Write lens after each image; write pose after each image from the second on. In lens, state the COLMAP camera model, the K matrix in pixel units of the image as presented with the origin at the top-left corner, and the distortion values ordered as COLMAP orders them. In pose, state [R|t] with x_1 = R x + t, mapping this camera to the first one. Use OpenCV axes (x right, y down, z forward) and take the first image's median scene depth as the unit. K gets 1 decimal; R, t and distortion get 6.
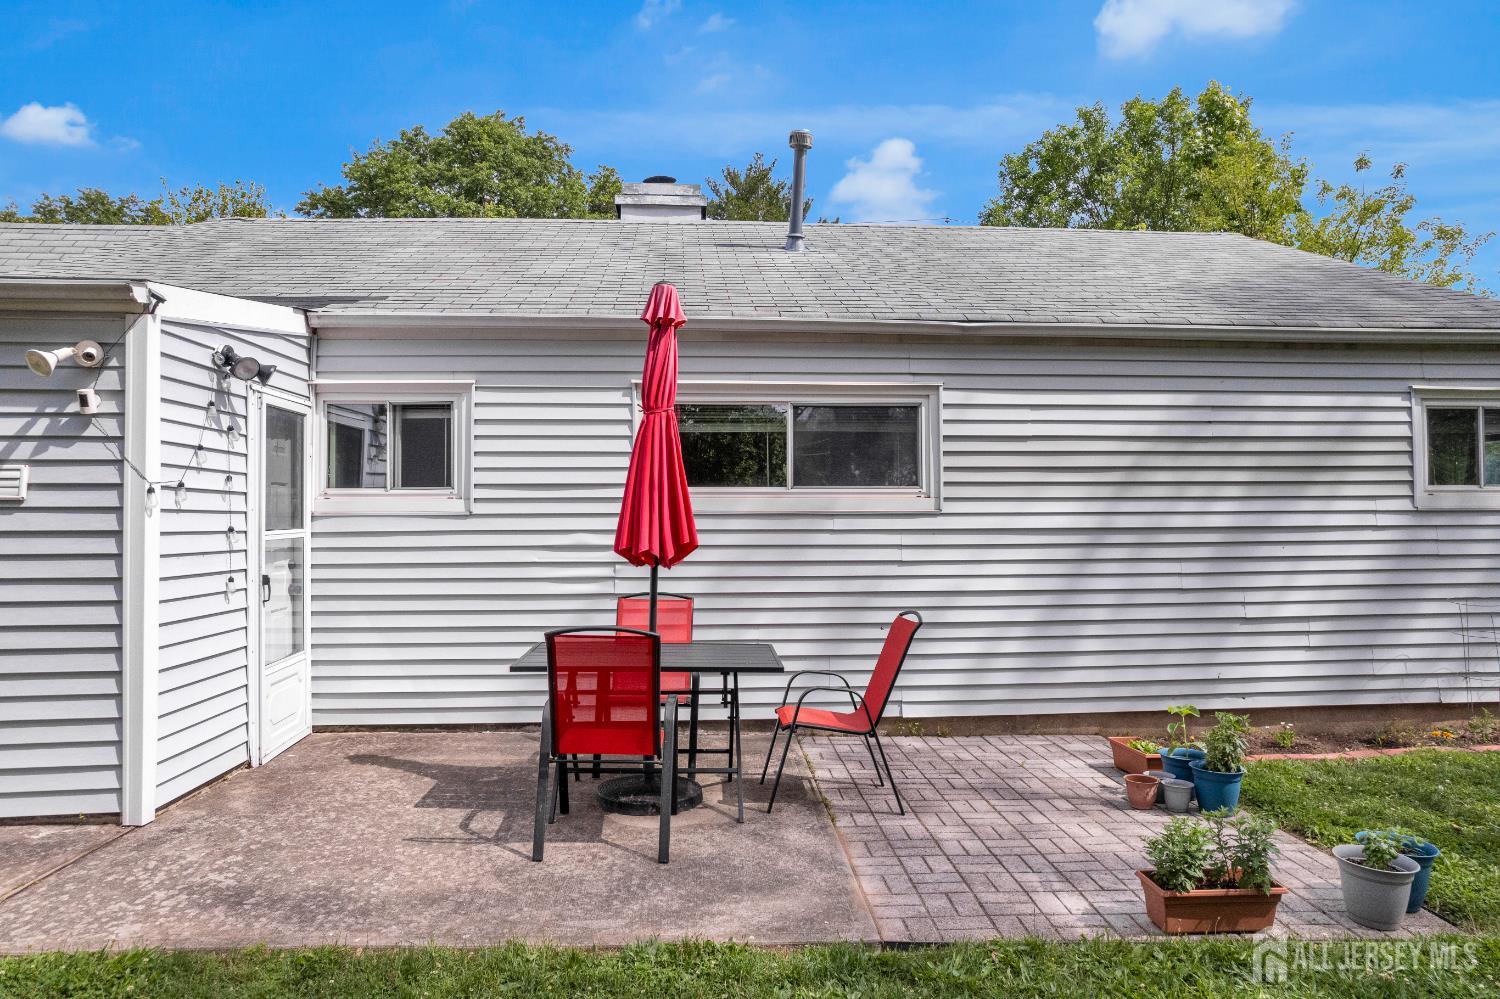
lens RADIAL K [[987.3, 0, 752.8], [0, 987.3, 499.9], [0, 0, 1]] dist [-0.031149, 0.002877]
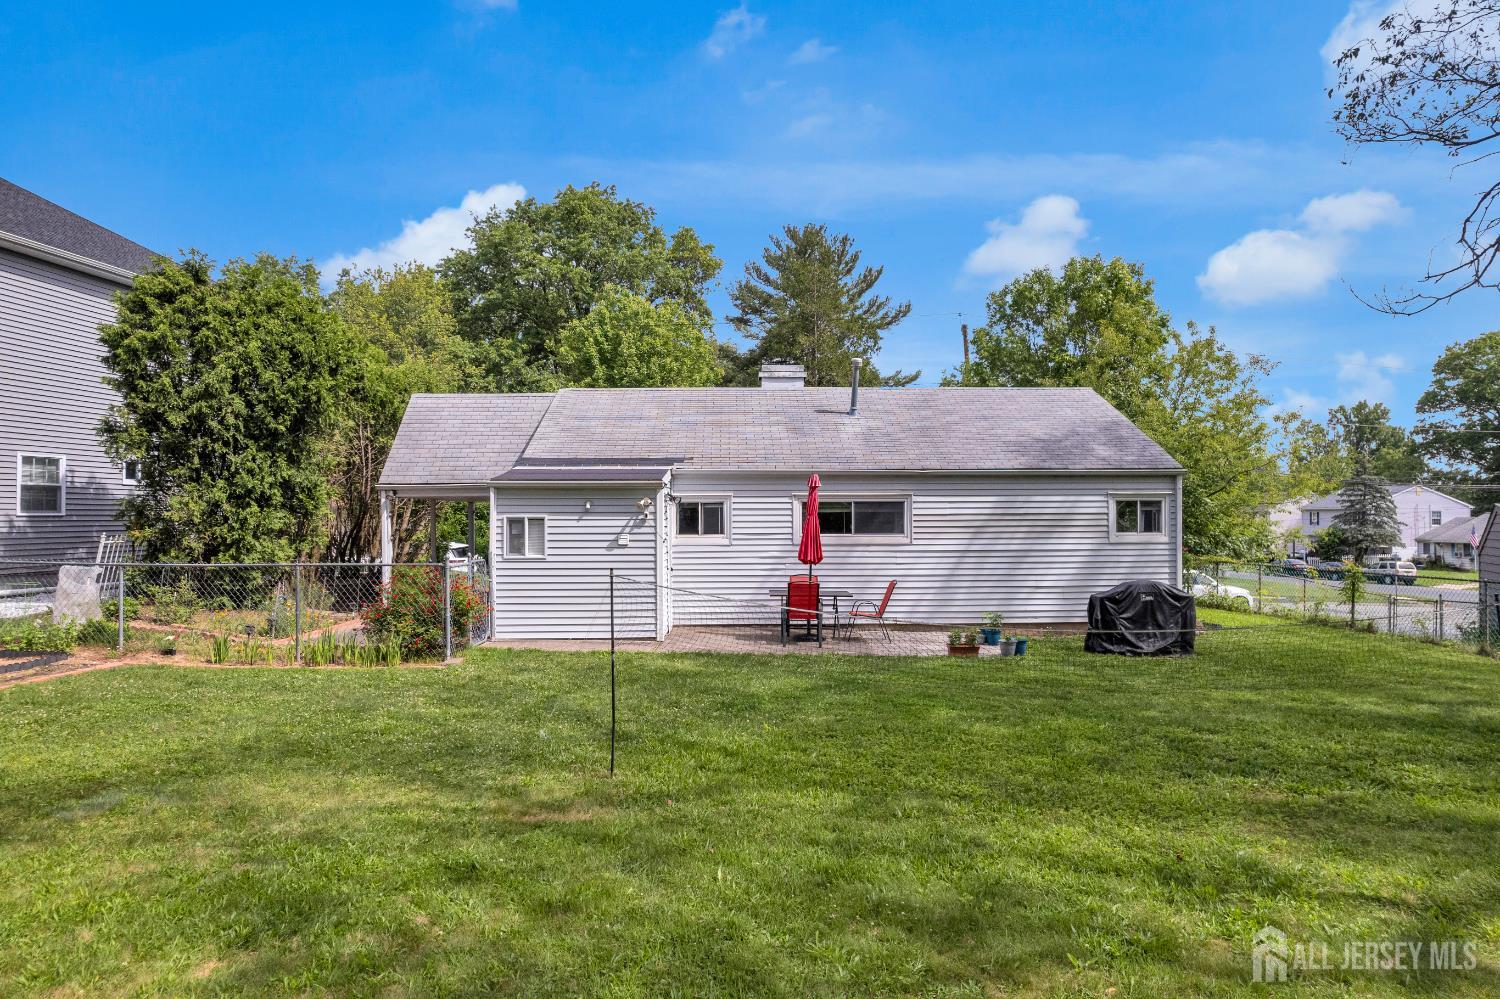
lens RADIAL K [[987.3, 0, 749.3], [0, 987.3, 504.5], [0, 0, 1]] dist [-0.031149, 0.002877]
pose [[0.998650, -0.000872, -0.051933, -0.101037], [0.001126, 0.999987, 0.004874, -0.104500], [0.051928, -0.004926, 0.998639, -1.606158]]
